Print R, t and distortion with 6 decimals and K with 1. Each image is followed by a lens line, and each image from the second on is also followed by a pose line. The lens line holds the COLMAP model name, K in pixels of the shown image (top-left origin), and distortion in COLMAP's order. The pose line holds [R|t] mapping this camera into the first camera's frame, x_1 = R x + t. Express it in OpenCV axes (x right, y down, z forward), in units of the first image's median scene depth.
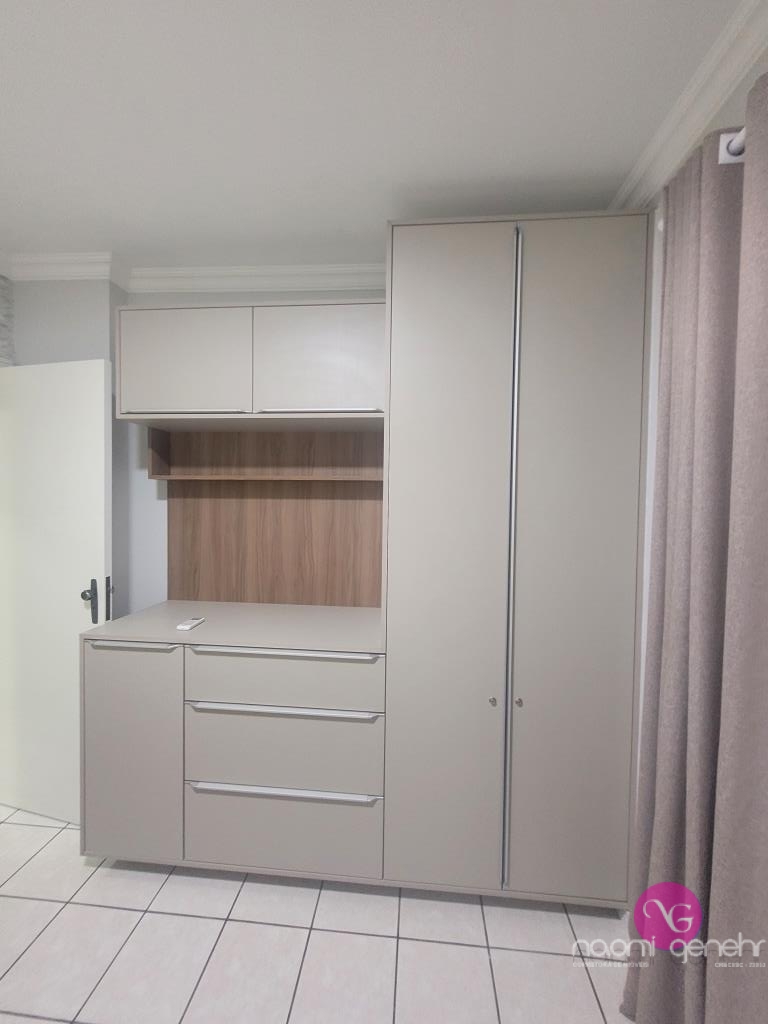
lens RADIAL K [[399.3, 0, 384.0], [0, 399.3, 512.0], [0, 0, 1]] dist [0.001144, 0.000150]
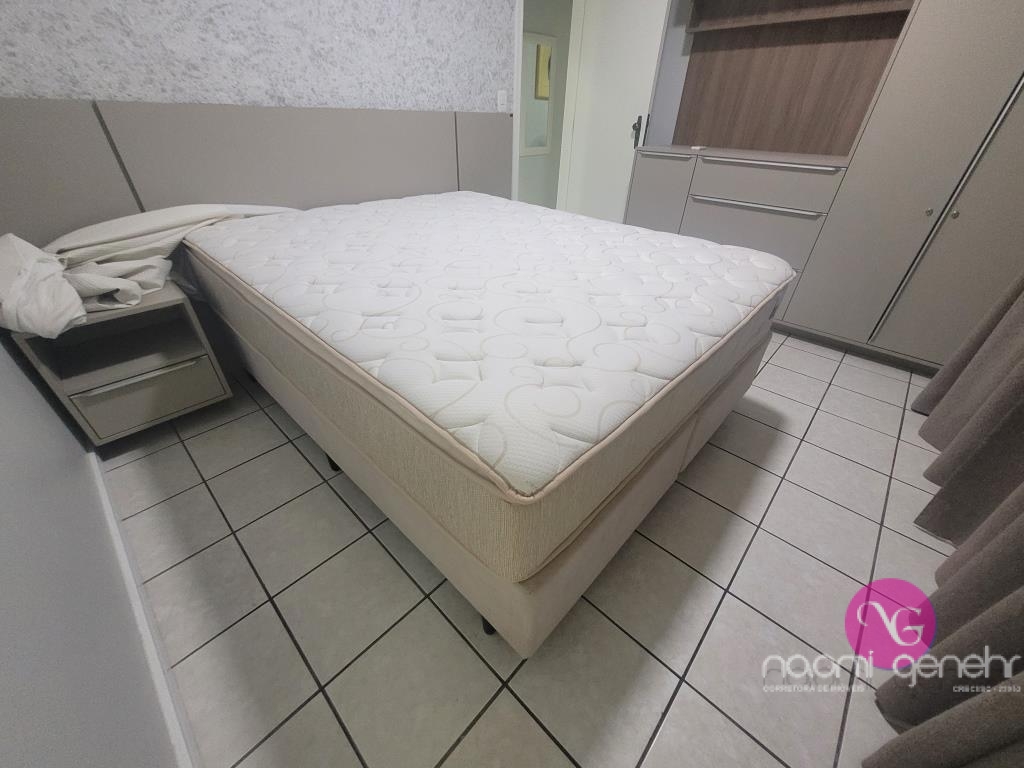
lens RADIAL K [[399.3, 0, 516.8], [0, 399.3, 383.5], [0, 0, 1]] dist [0.001144, 0.000150]
pose [[0.787393, 0.347385, -0.509250, 0.050034], [-0.029636, 0.846476, 0.531601, 0.209361], [0.615738, -0.403487, 0.676805, -0.690498]]
